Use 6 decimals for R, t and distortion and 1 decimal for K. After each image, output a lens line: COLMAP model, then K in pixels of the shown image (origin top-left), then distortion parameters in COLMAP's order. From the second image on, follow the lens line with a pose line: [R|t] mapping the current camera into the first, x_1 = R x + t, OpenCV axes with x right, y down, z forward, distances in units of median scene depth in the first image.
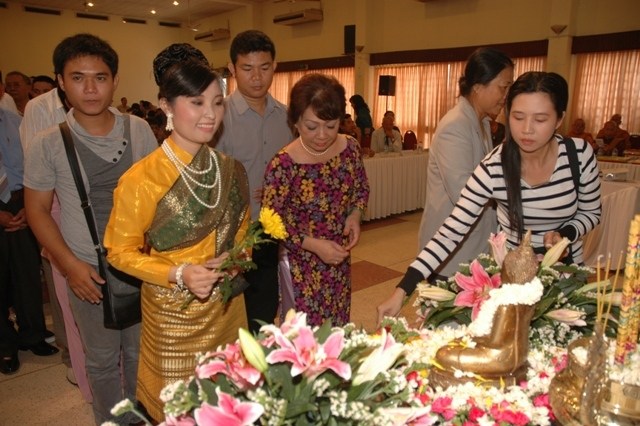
lens RADIAL K [[508.8, 0, 320.0], [0, 508.8, 213.0], [0, 0, 1]] dist [-0.154912, 0.159973]
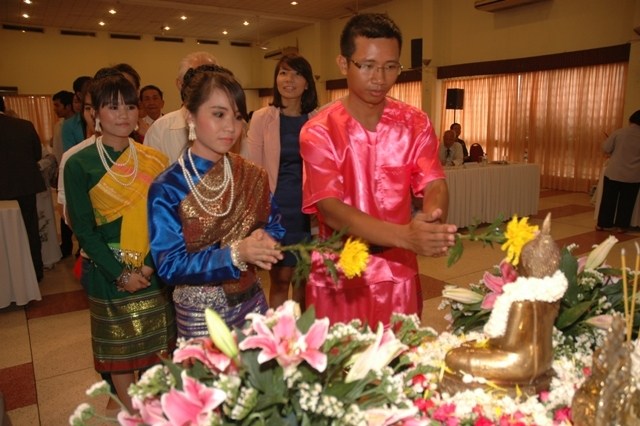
lens RADIAL K [[508.8, 0, 320.0], [0, 508.8, 213.0], [0, 0, 1]] dist [-0.154912, 0.159973]
pose [[0.989315, 0.008684, -0.145535, 0.148073], [-0.014204, 0.999217, -0.036935, 0.066548], [0.145100, 0.038608, 0.988663, 0.077258]]
